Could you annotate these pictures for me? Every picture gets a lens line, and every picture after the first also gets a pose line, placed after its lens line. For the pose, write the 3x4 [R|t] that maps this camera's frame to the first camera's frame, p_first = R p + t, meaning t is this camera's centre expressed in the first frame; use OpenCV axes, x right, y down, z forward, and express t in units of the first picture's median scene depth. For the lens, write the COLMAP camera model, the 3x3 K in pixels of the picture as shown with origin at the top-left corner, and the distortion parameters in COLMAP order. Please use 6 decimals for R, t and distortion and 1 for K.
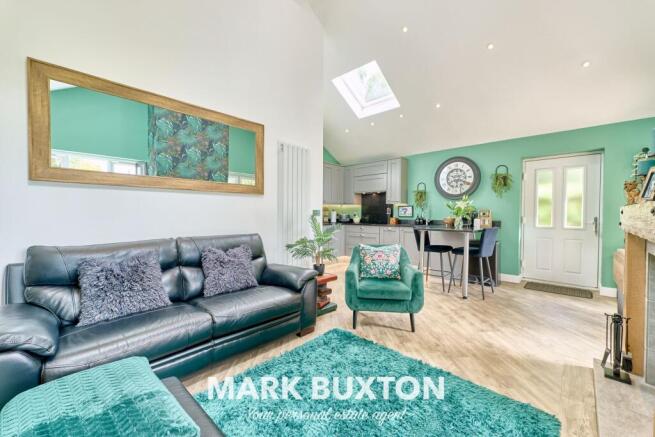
lens RADIAL K [[267.5, 0, 327.6], [0, 267.5, 218.2], [0, 0, 1]] dist [0.000284, -0.000669]
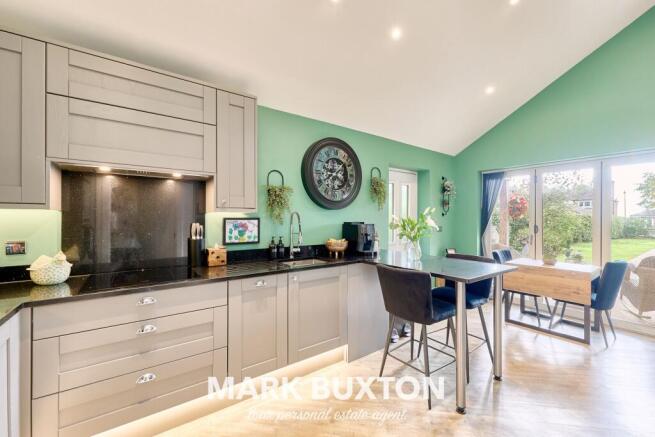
lens RADIAL K [[267.5, 0, 331.9], [0, 267.5, 215.5], [0, 0, 1]] dist [0.000284, -0.000669]
pose [[0.157673, -0.002584, 0.987488, -0.115487], [0.008803, 0.999961, 0.001211, -0.055869], [-0.987452, 0.008502, 0.157690, 0.903225]]
